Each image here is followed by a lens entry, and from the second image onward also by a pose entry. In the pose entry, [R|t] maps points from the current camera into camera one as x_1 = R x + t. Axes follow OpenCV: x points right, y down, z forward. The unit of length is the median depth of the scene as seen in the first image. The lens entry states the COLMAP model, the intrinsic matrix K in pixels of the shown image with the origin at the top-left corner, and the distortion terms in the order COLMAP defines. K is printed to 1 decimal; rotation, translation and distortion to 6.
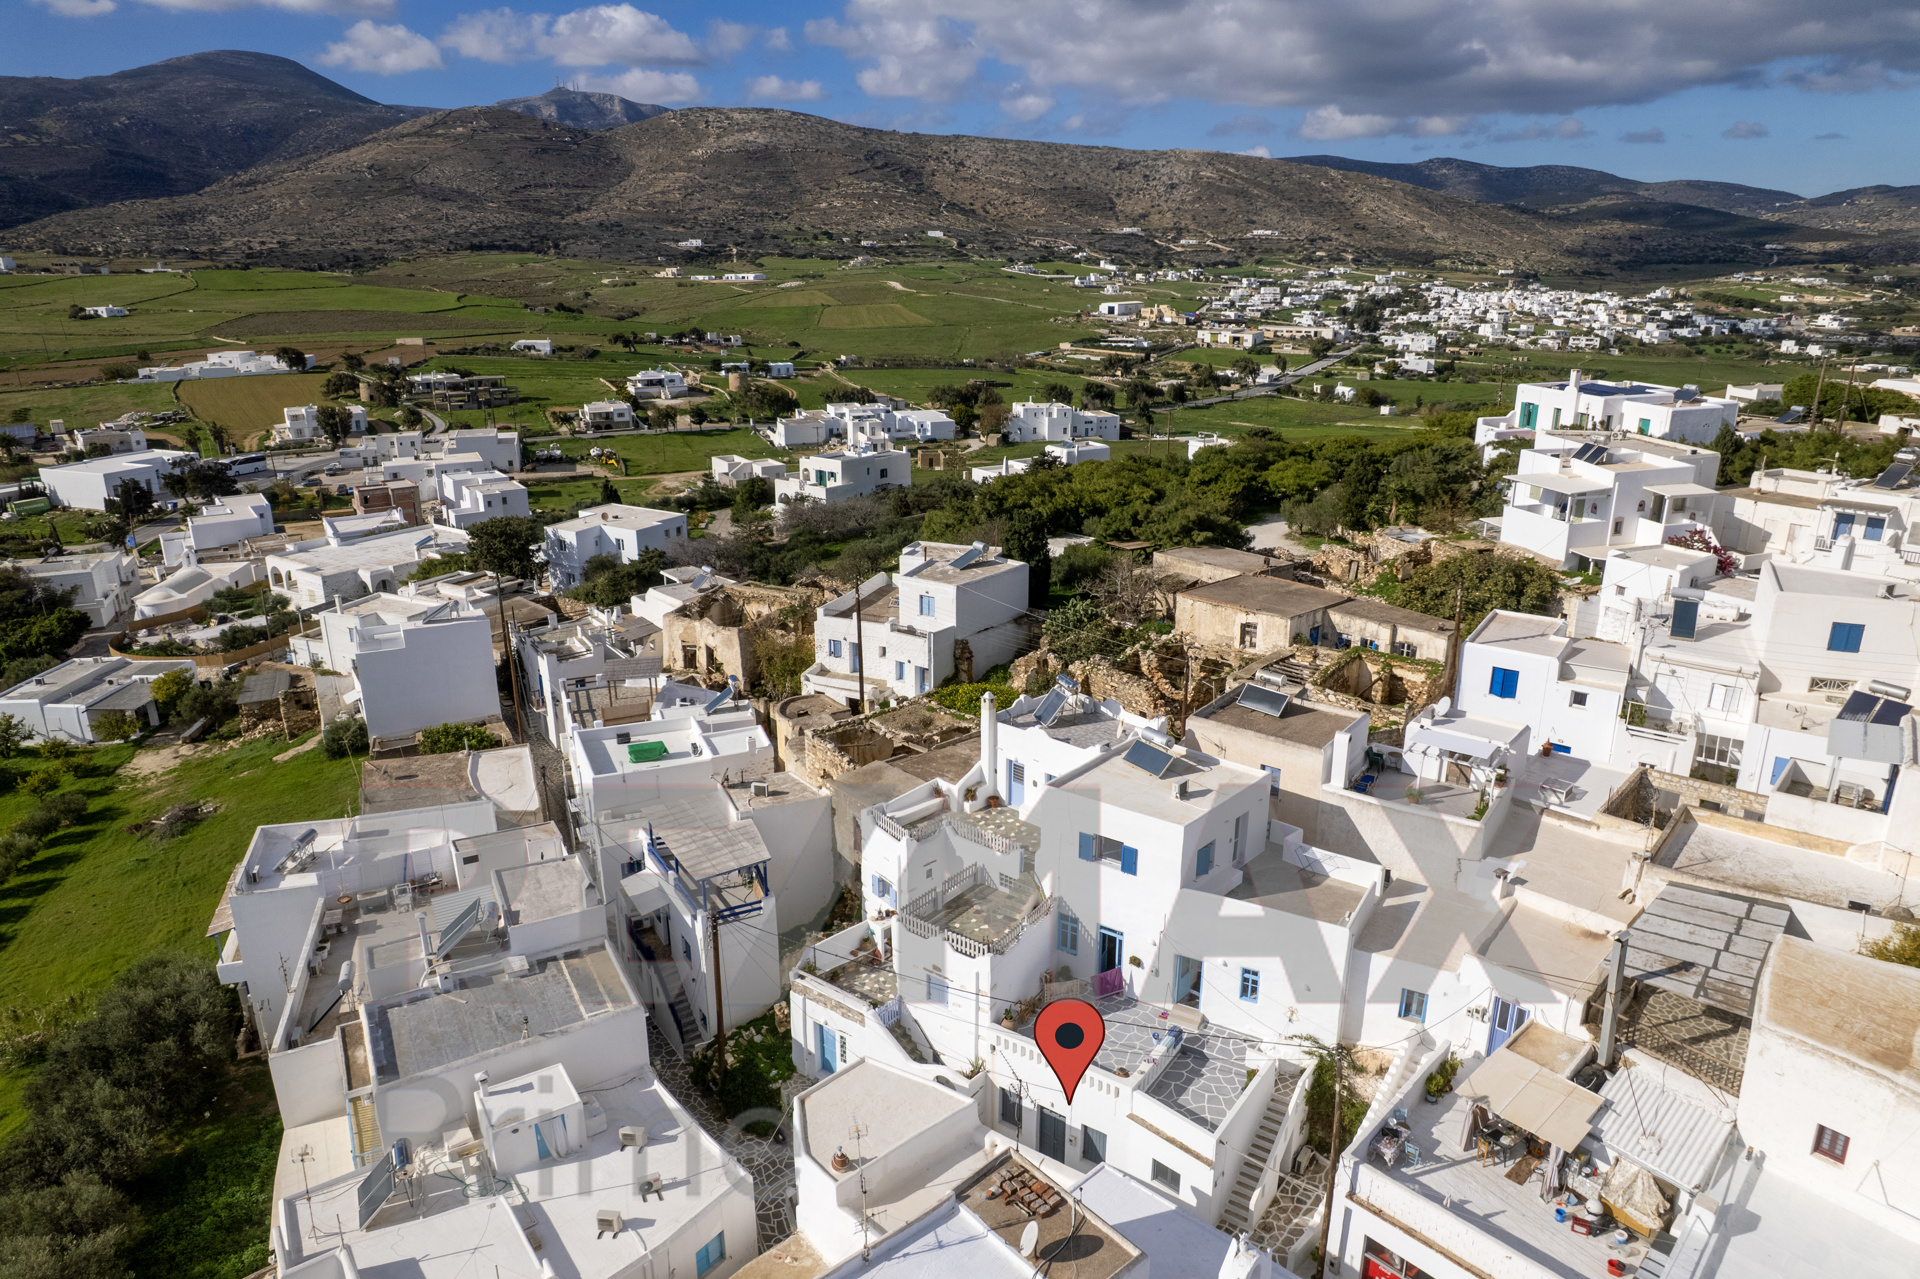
lens RADIAL K [[1223.1, 0, 951.8], [0, 1223.1, 640.7], [0, 0, 1]] dist [-0.077336, 0.073264]
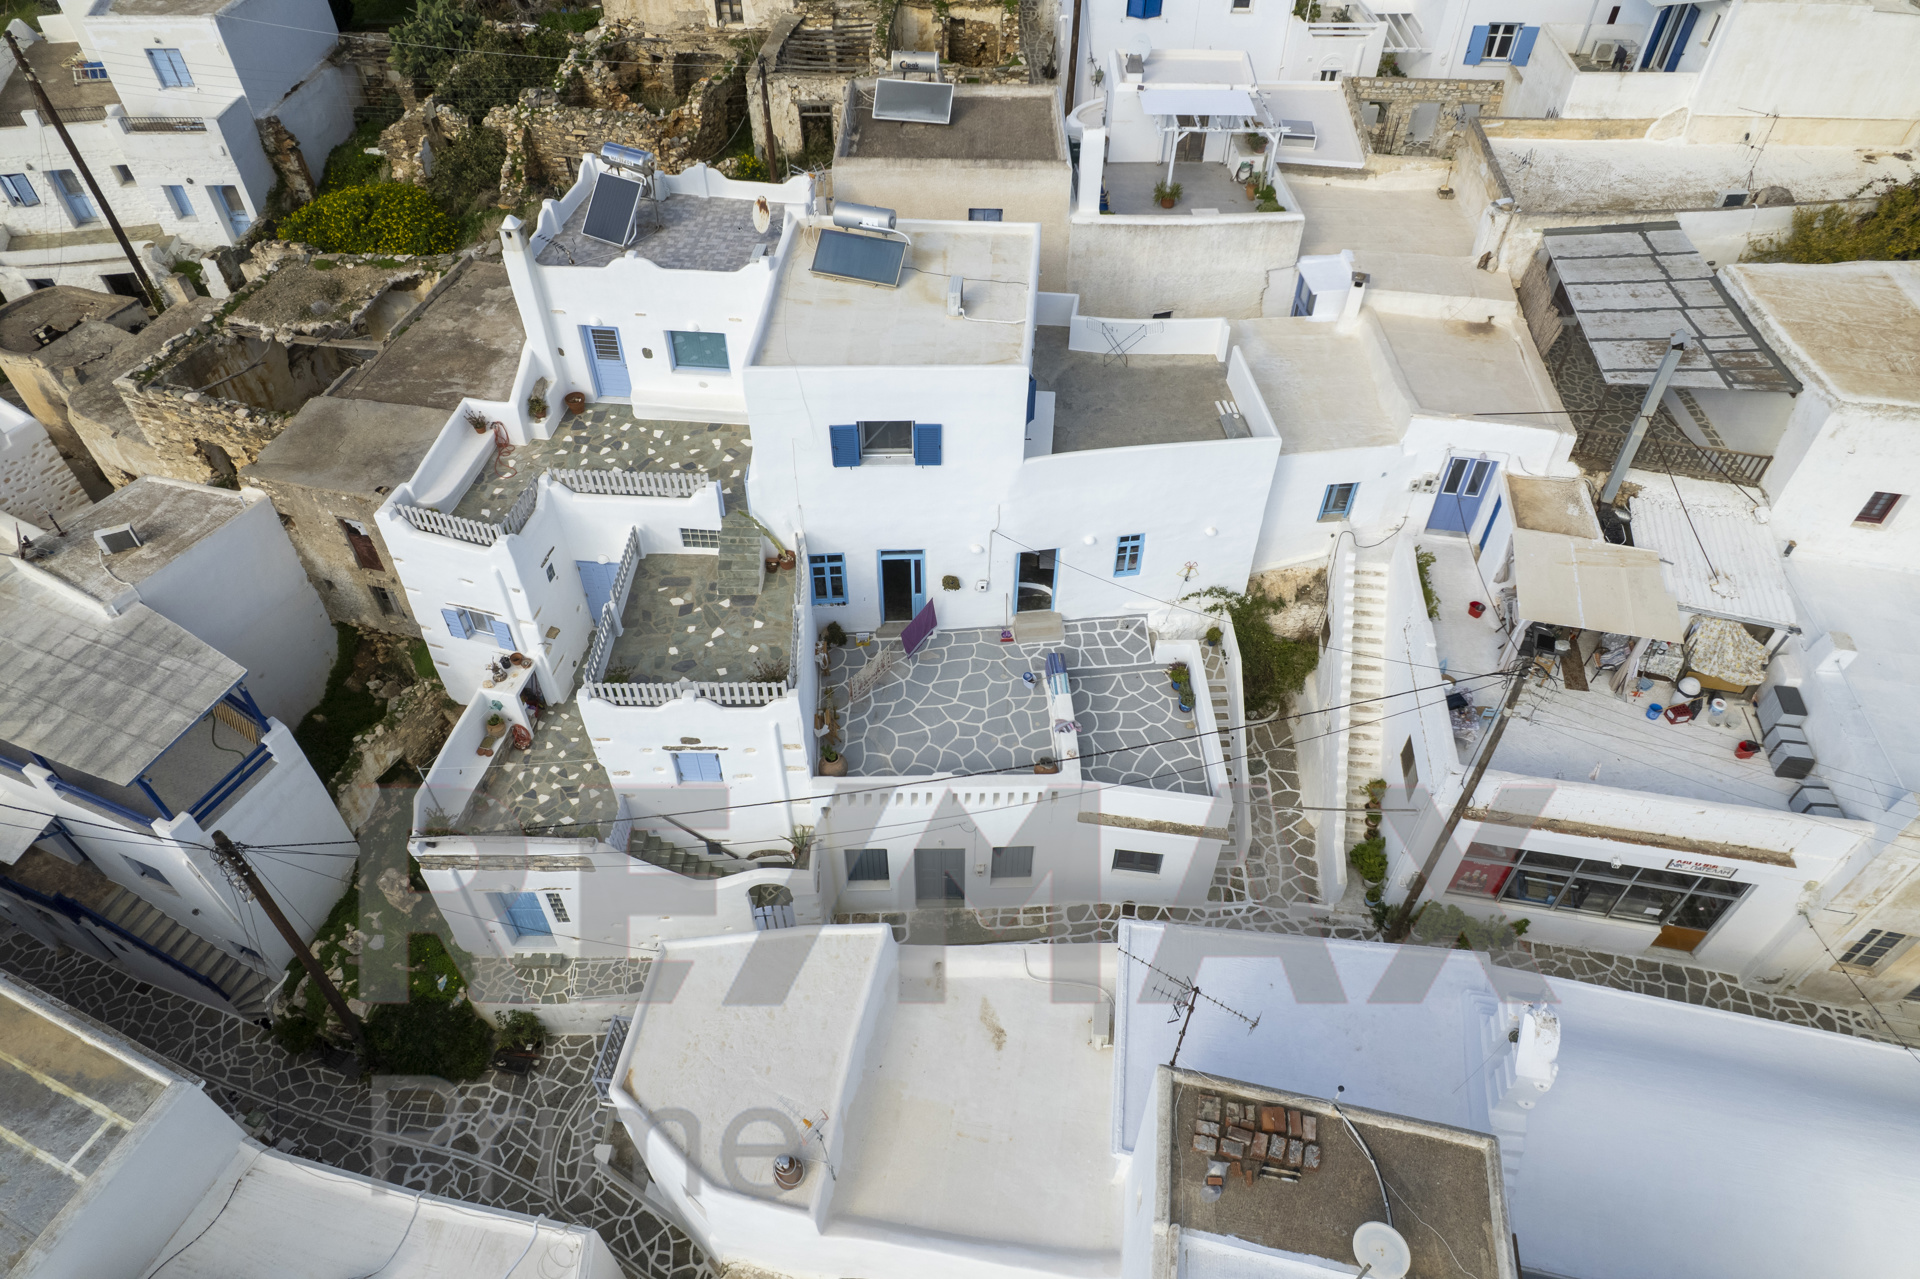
lens RADIAL K [[1223.1, 0, 951.8], [0, 1223.1, 640.7], [0, 0, 1]] dist [-0.077336, 0.073264]
pose [[0.798896, -0.432005, 0.418494, -0.074322], [0.185536, 0.838857, 0.511756, -0.022530], [-0.572138, -0.331194, 0.750312, 0.287705]]
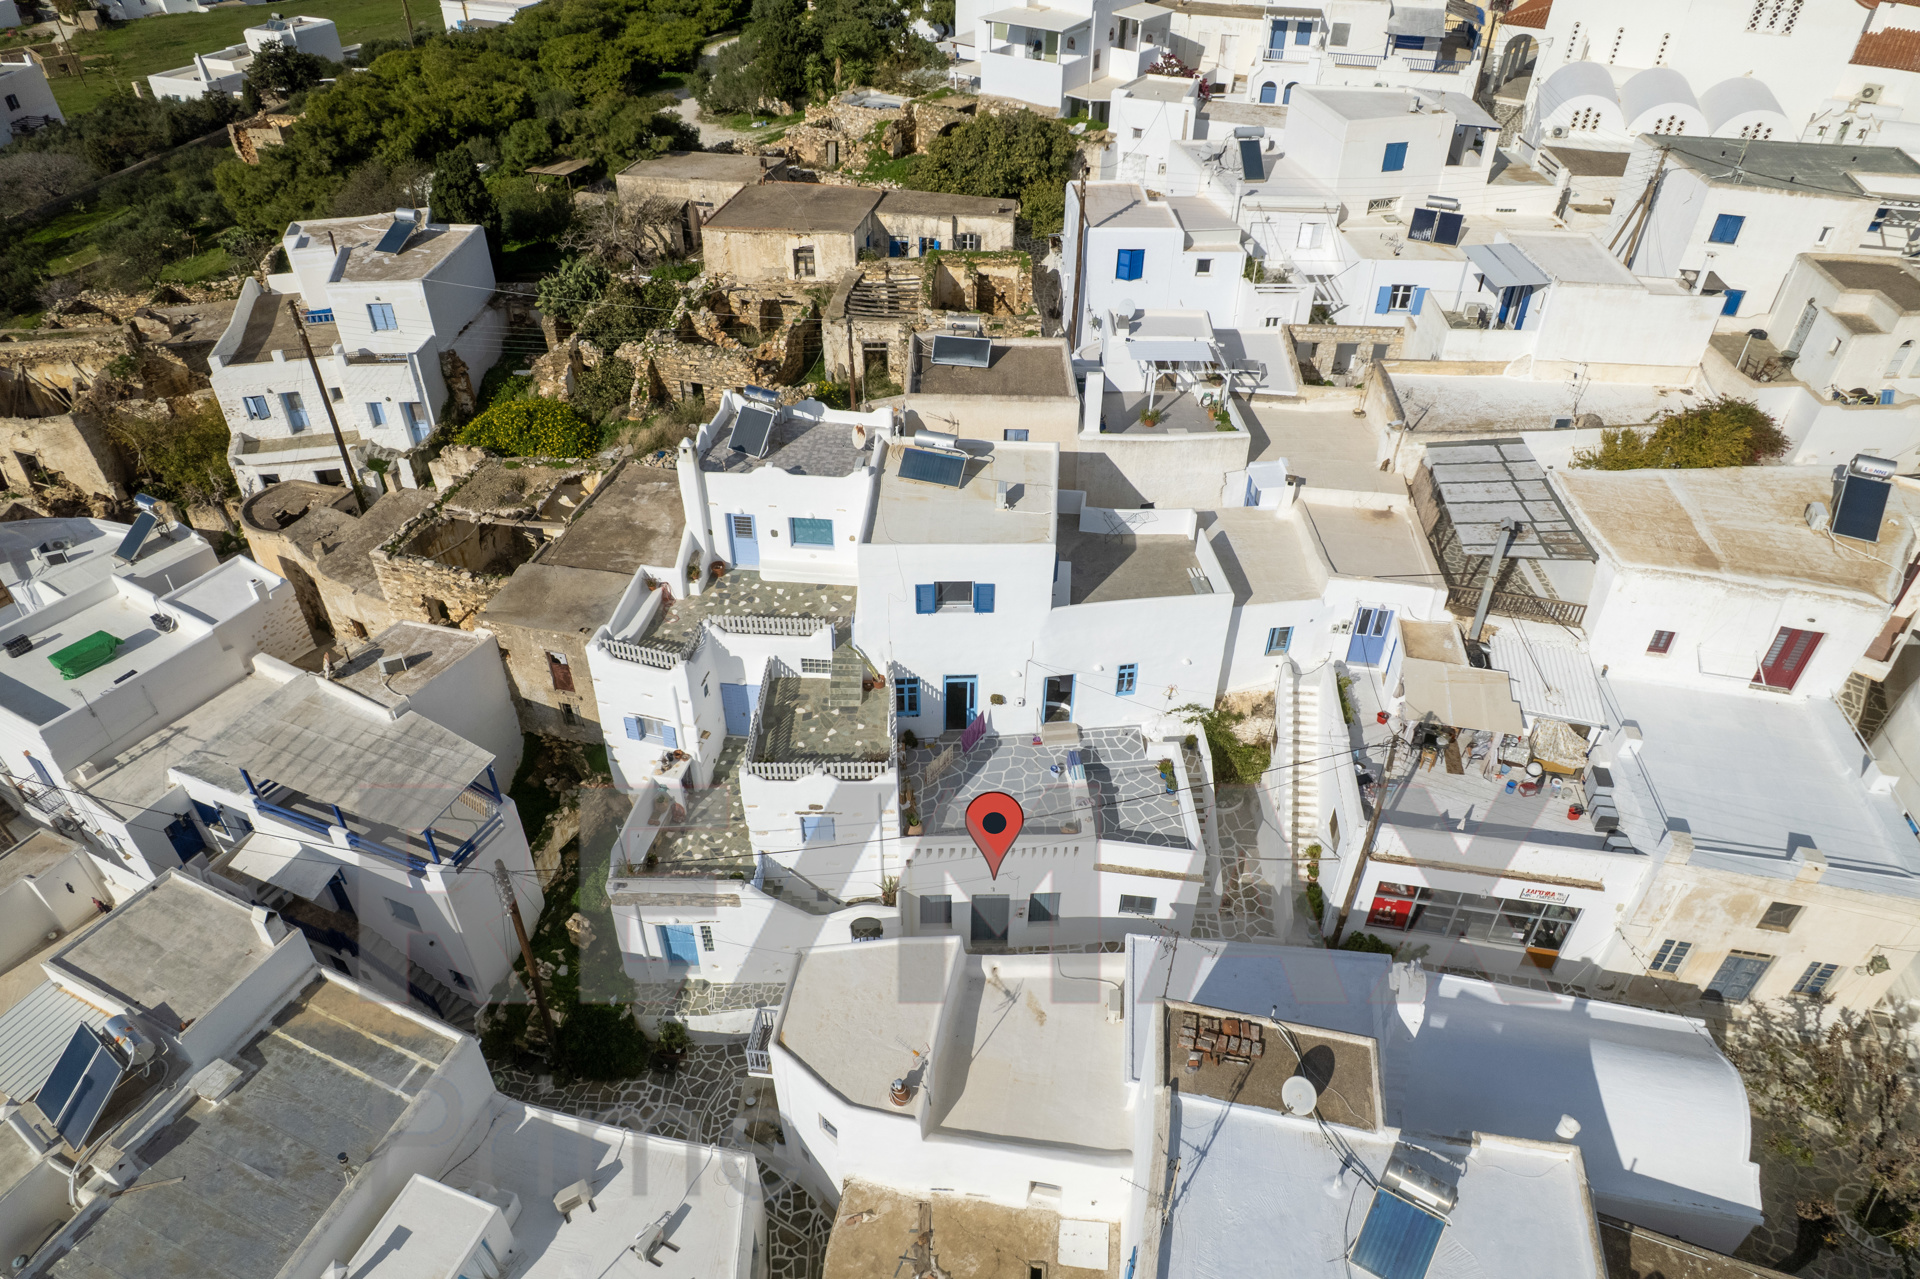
lens RADIAL K [[1223.1, 0, 951.8], [0, 1223.1, 640.7], [0, 0, 1]] dist [-0.077336, 0.073264]
pose [[0.795645, -0.370253, 0.479439, -0.158547], [0.183420, 0.901560, 0.391850, -0.070348], [-0.577327, -0.223835, 0.785234, 0.192619]]
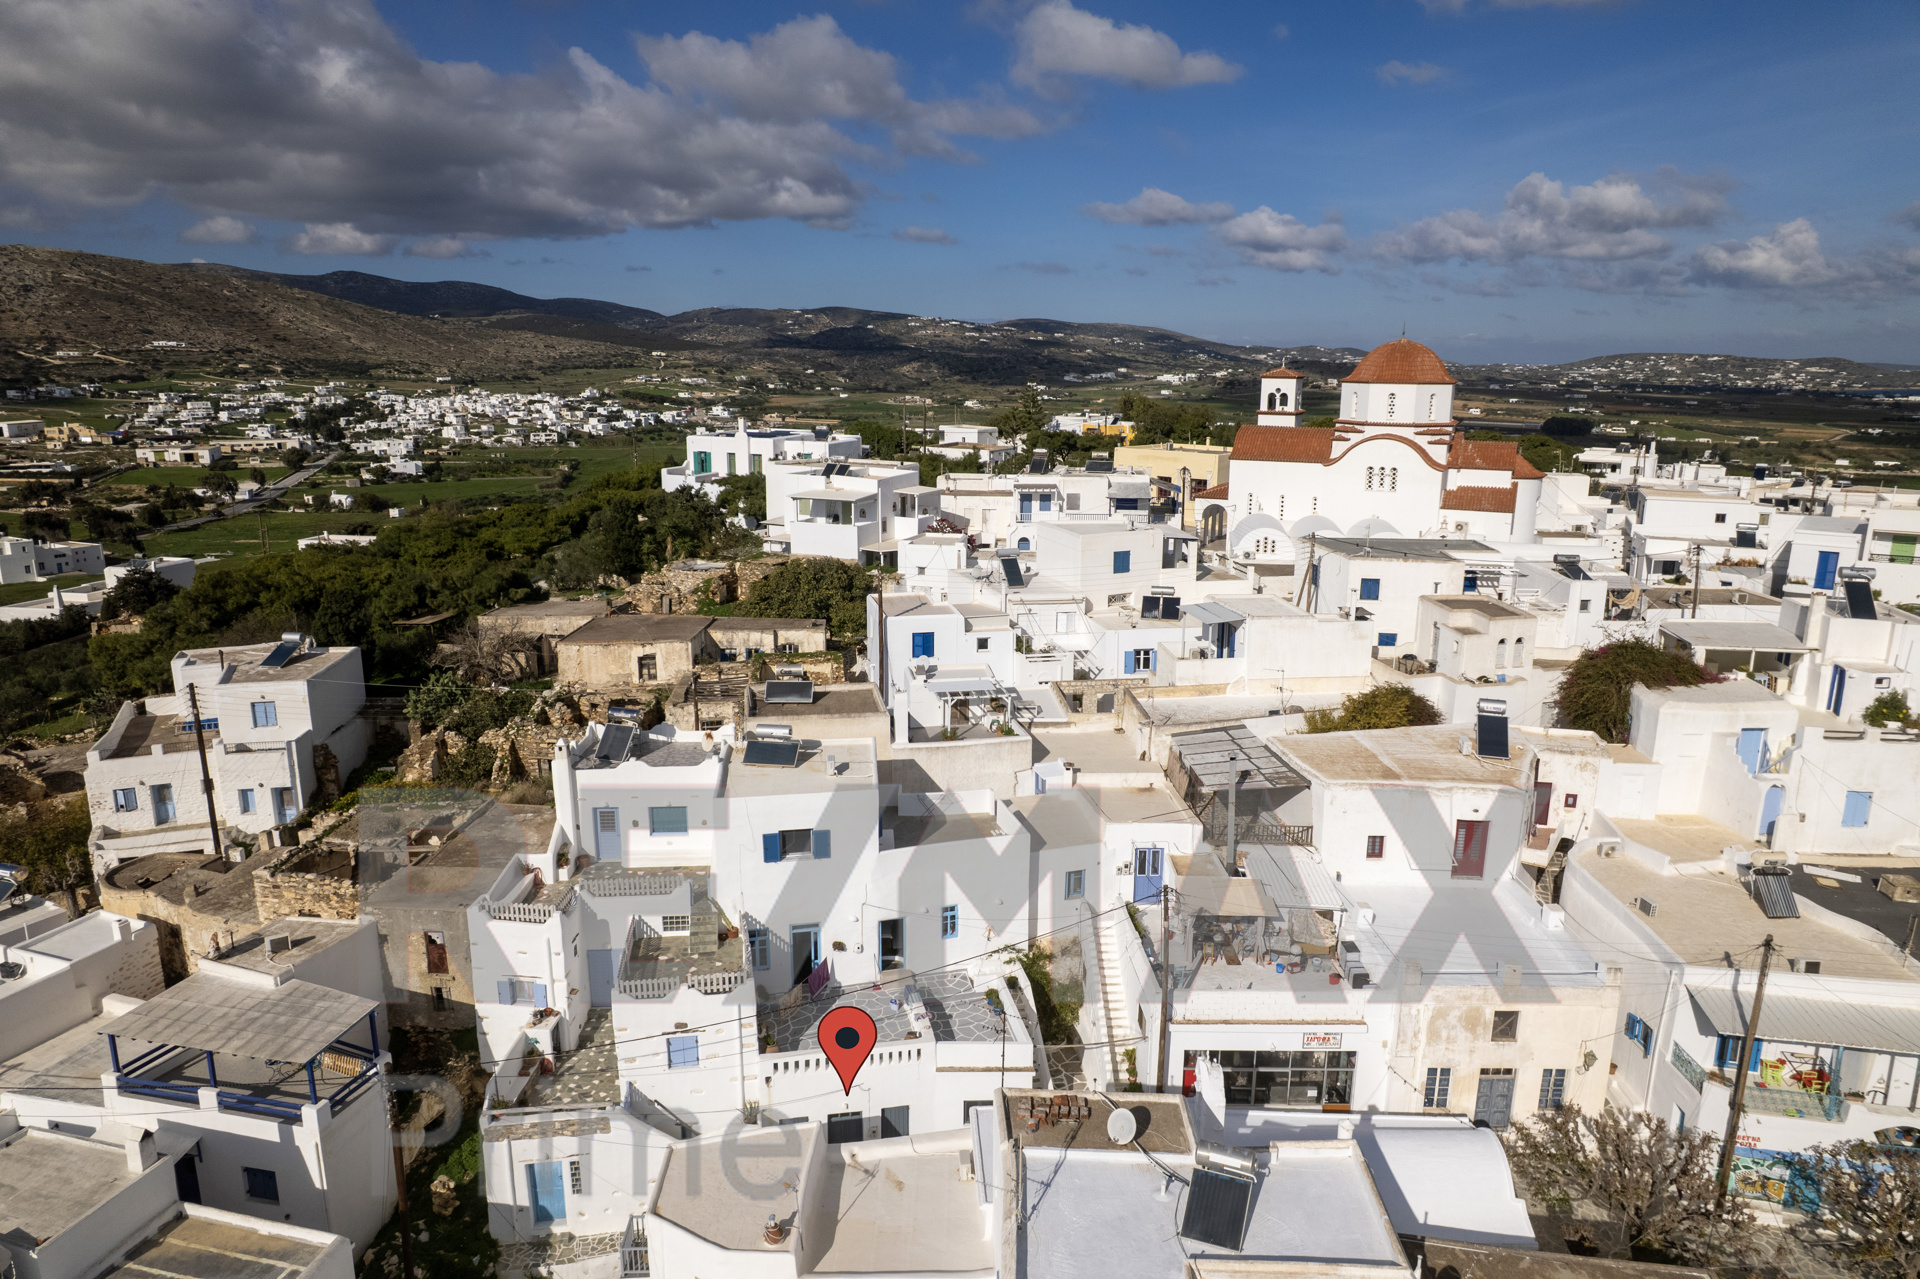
lens RADIAL K [[1223.1, 0, 951.8], [0, 1223.1, 640.7], [0, 0, 1]] dist [-0.077336, 0.073264]
pose [[0.685932, -0.164998, 0.708712, -0.253347], [0.225413, 0.974225, 0.008645, 0.019102], [-0.691872, 0.153823, 0.705444, 0.112598]]
